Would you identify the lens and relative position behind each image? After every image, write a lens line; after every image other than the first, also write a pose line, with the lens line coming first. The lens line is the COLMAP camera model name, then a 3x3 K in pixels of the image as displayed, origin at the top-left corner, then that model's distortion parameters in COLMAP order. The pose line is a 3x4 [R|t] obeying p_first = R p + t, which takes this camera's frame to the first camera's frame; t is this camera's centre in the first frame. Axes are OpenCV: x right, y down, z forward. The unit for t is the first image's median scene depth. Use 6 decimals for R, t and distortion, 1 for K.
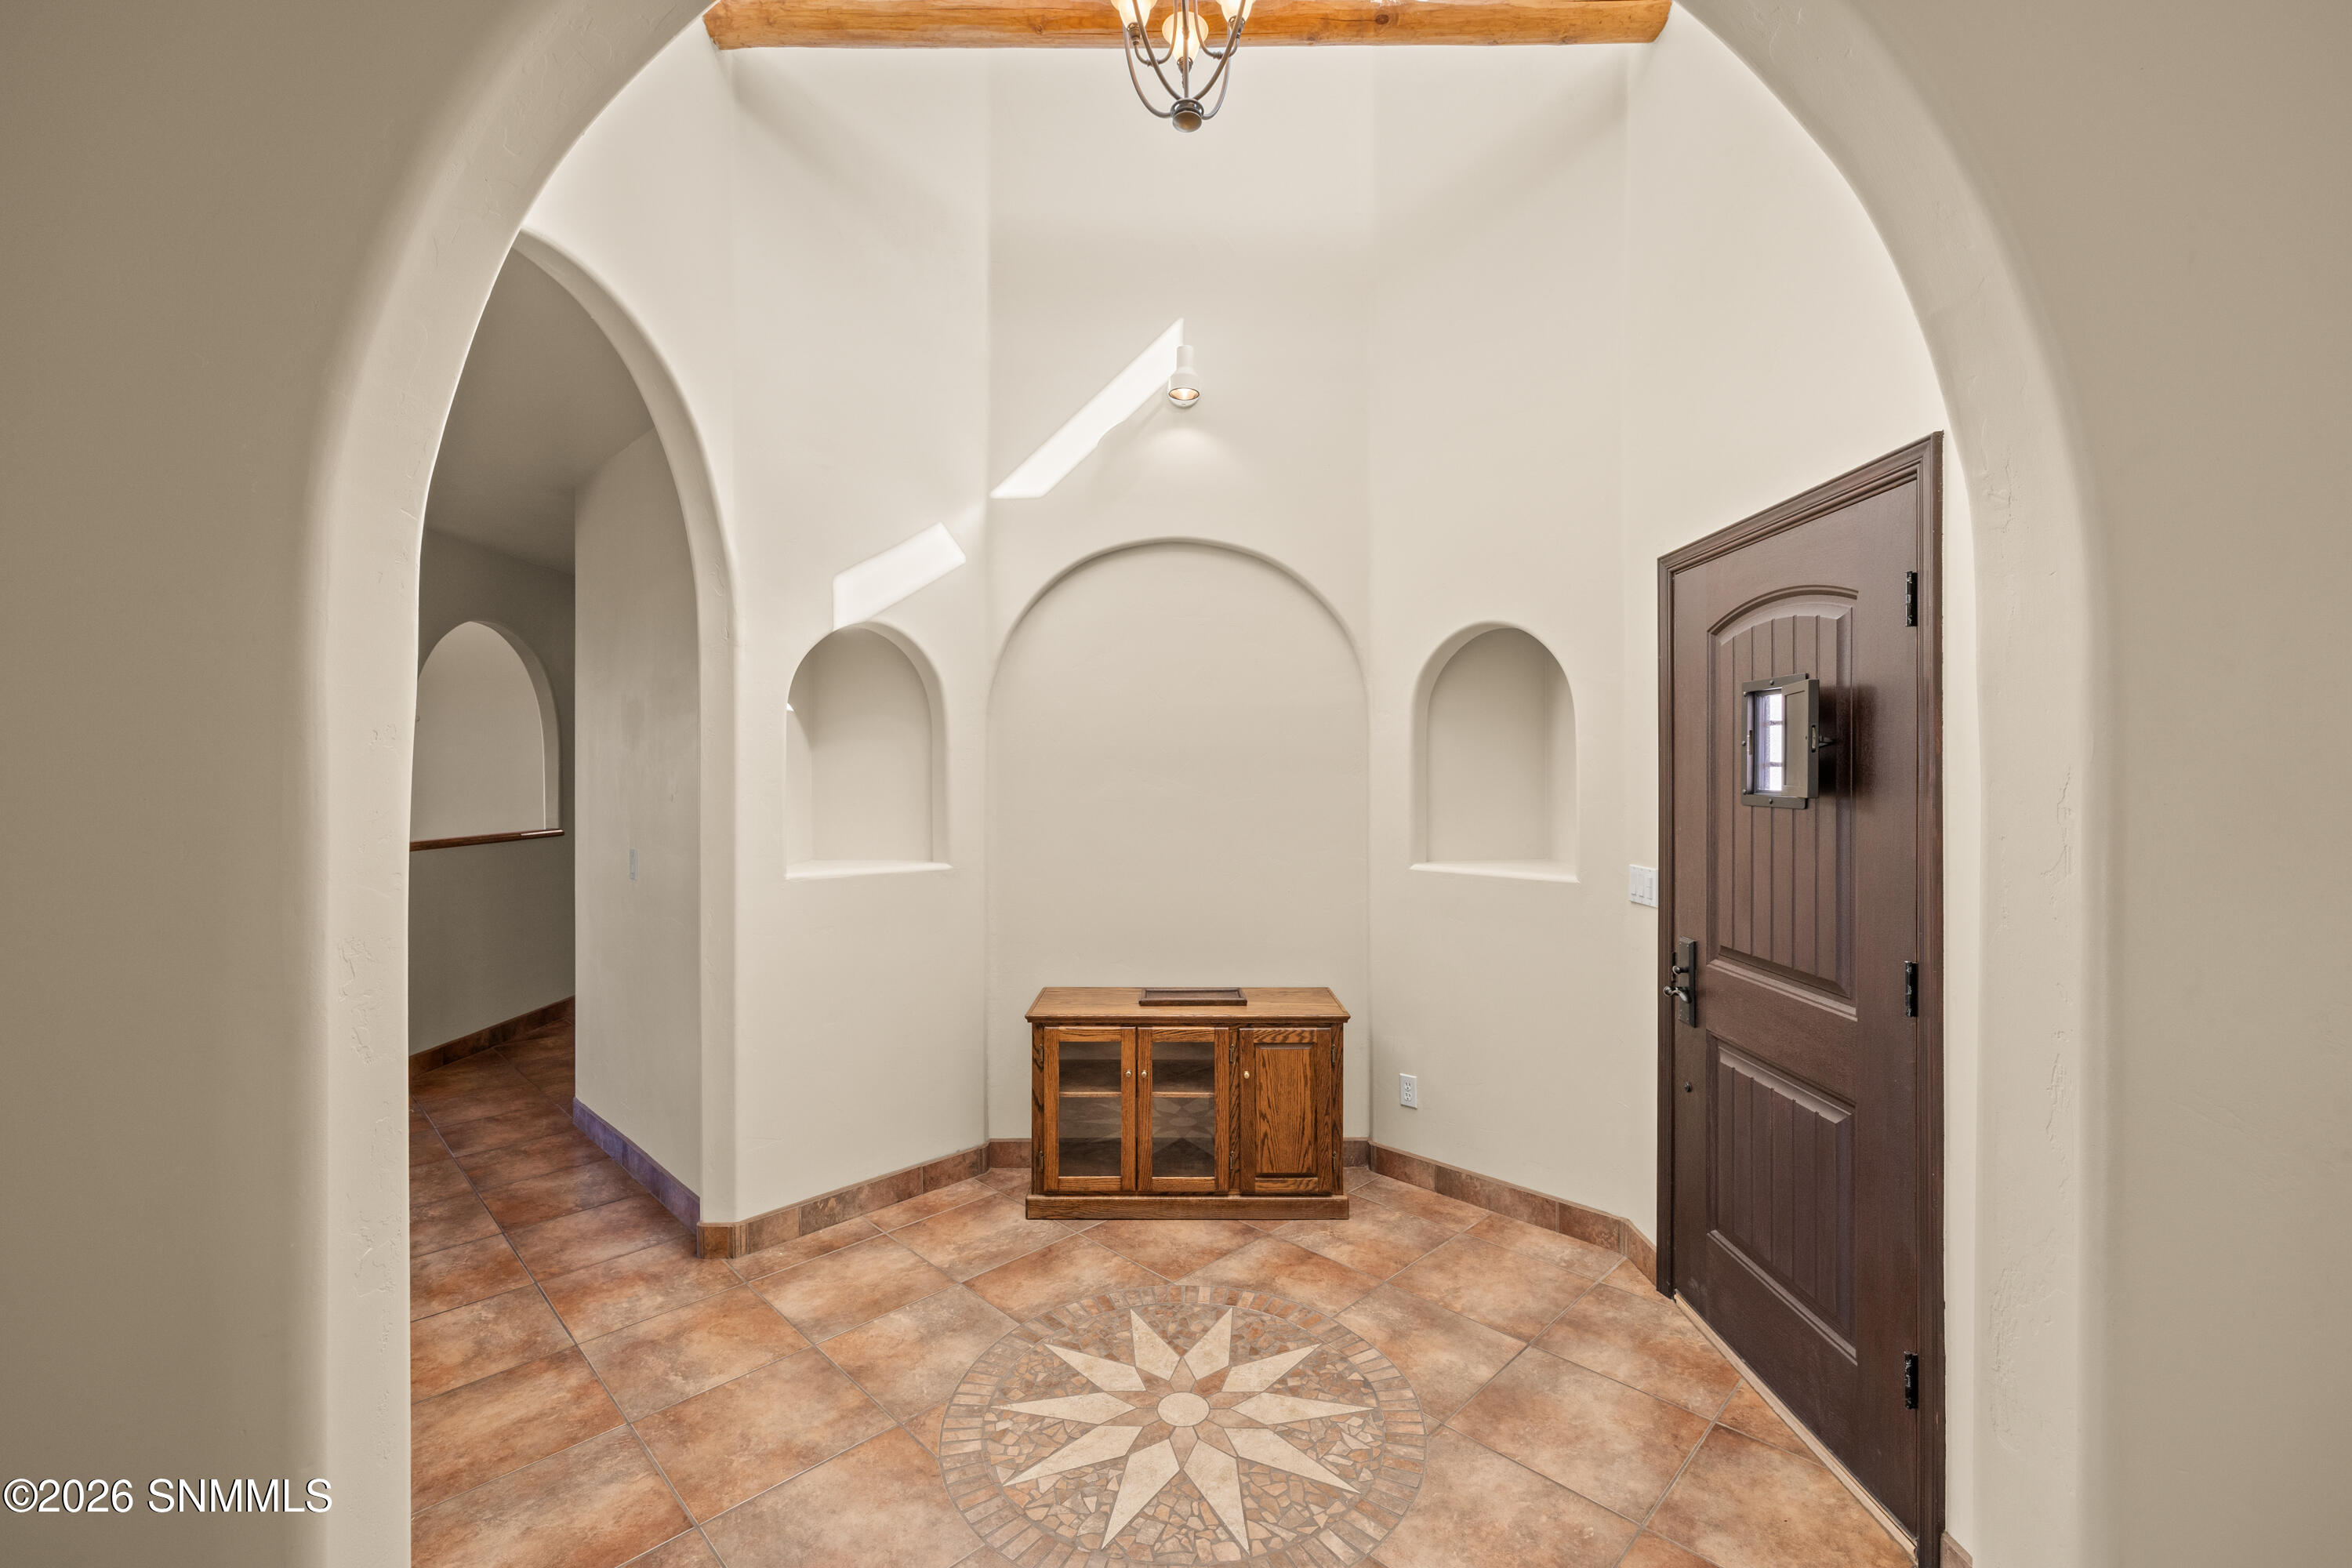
lens RADIAL K [[985.8, 0, 1179.6], [0, 985.8, 781.2], [0, 0, 1]] dist [-0.000527, -0.000348]
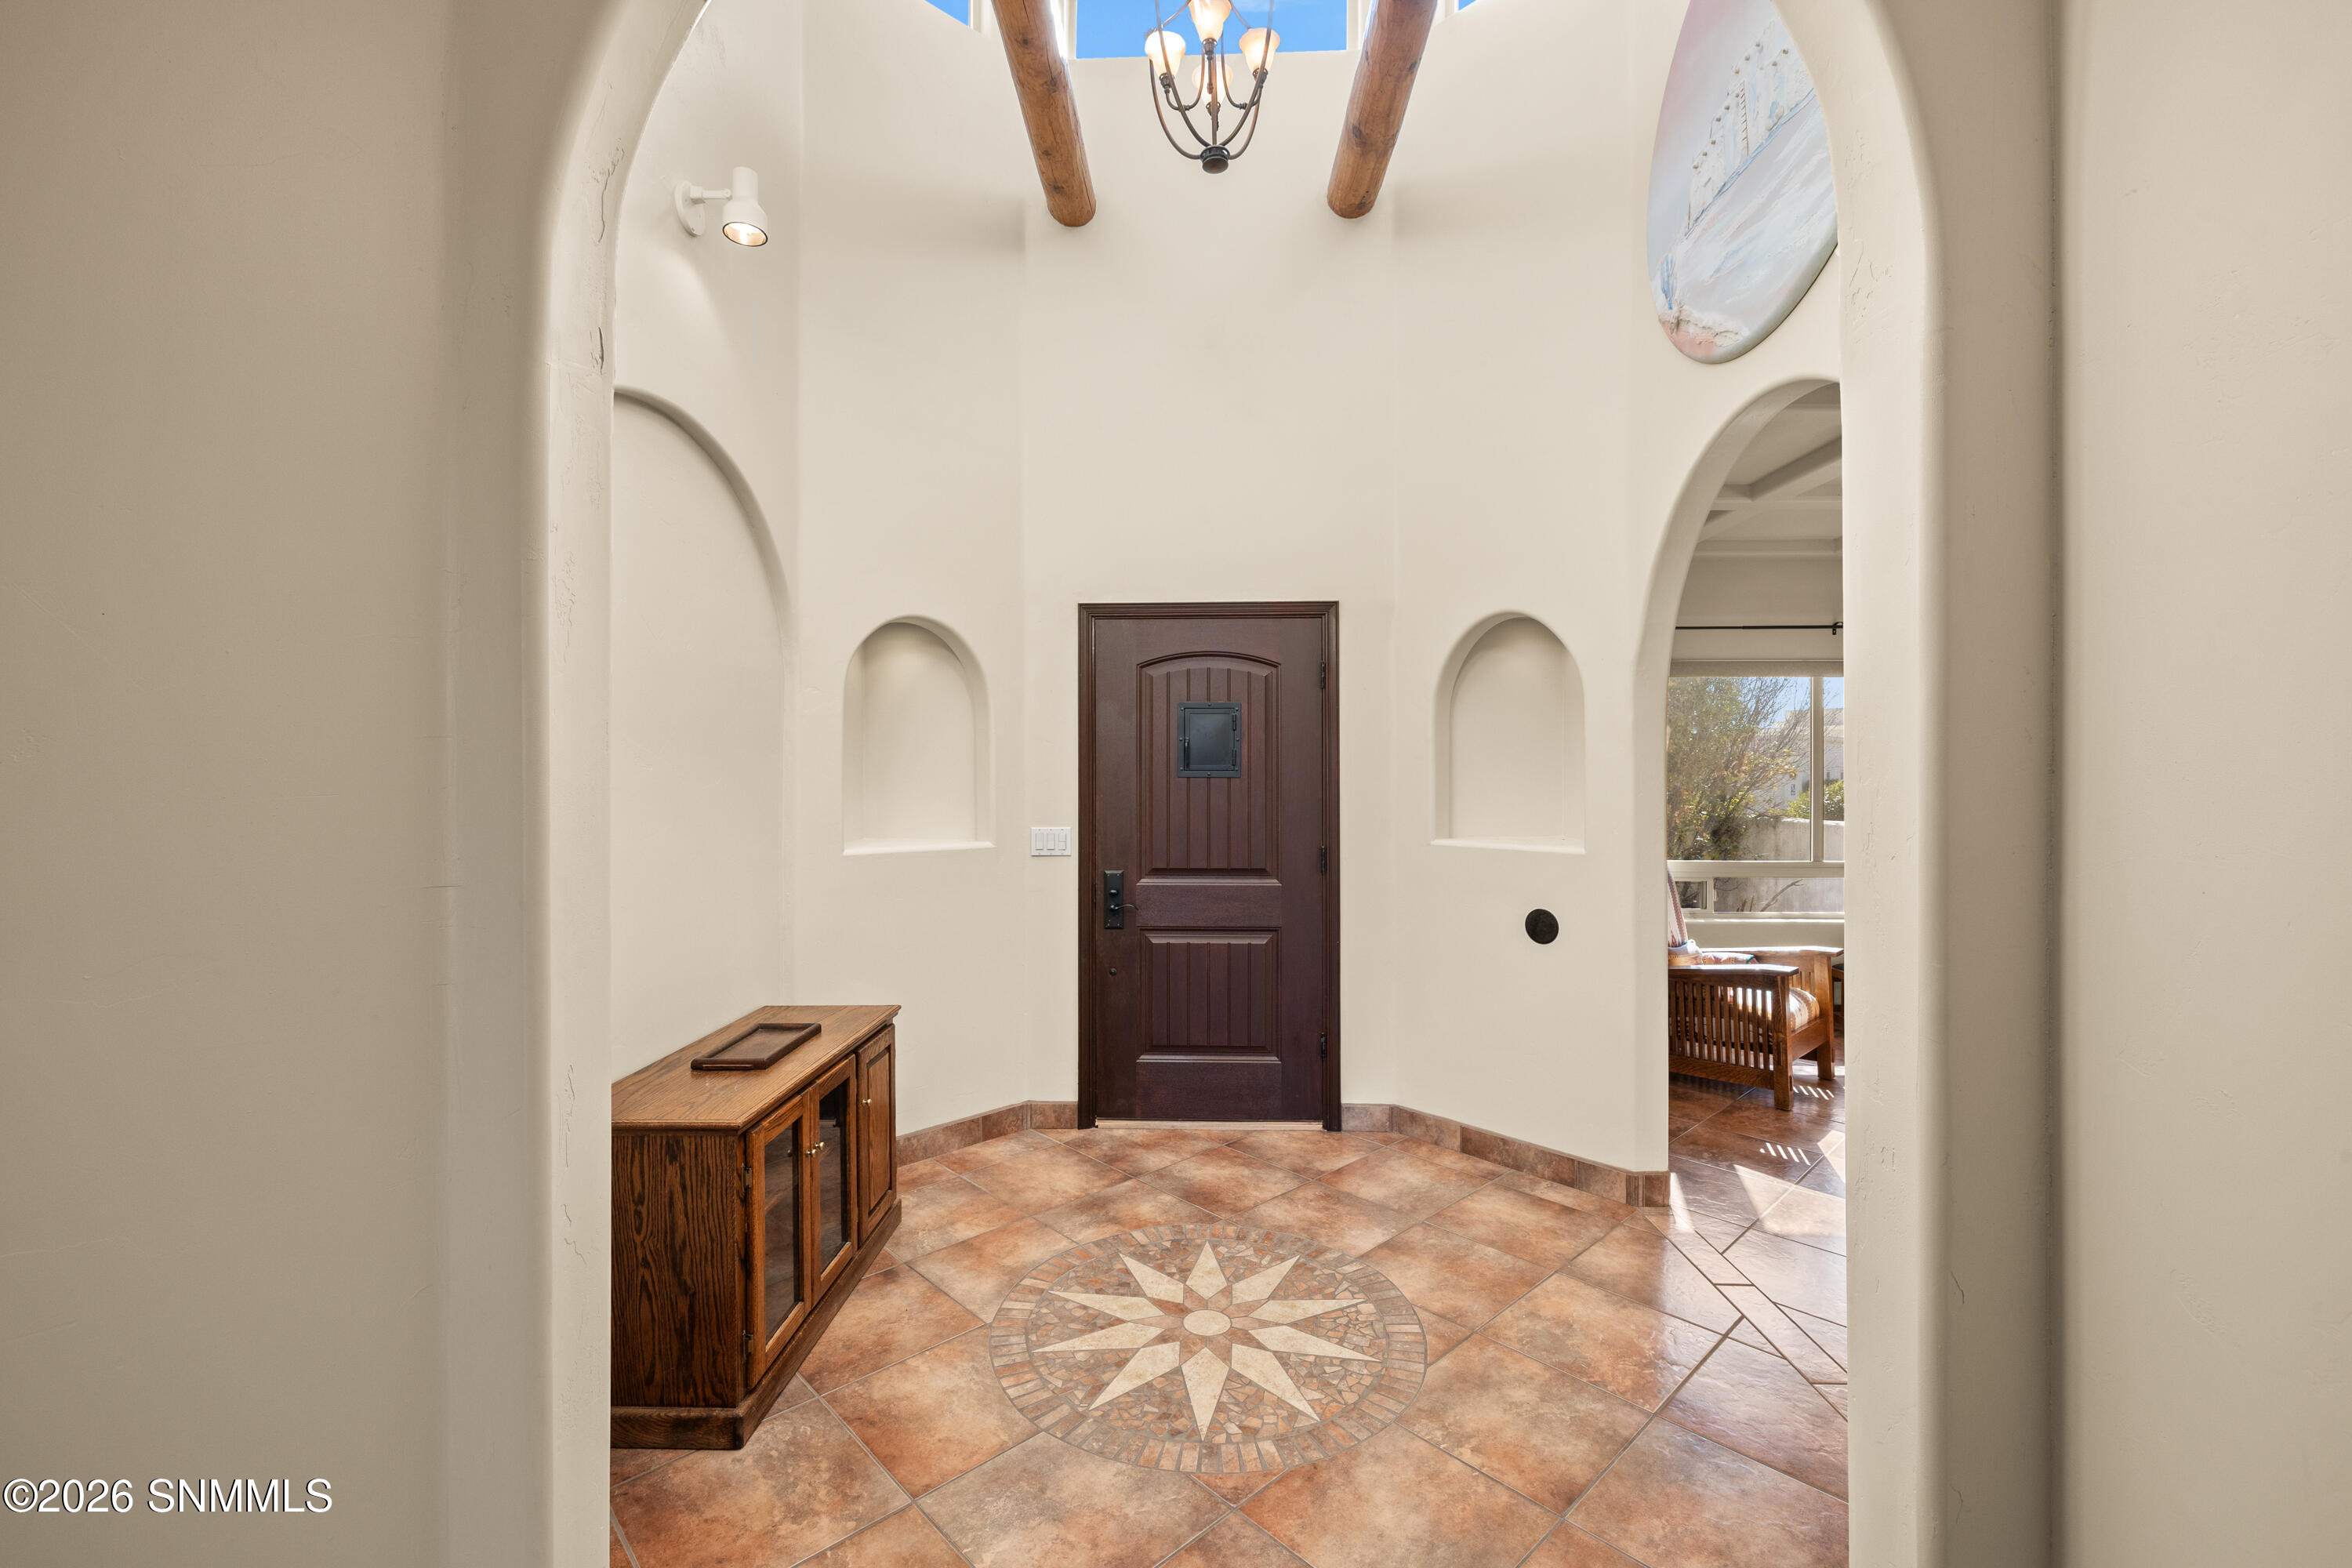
lens RADIAL K [[985.8, 0, 1180.1], [0, 985.8, 774.3], [0, 0, 1]] dist [-0.000527, -0.000348]
pose [[0.025369, 0.007493, 0.999650, -1.051948], [0.005394, 0.999956, -0.007632, 0.032189], [-0.999664, 0.005586, 0.025327, 0.954535]]
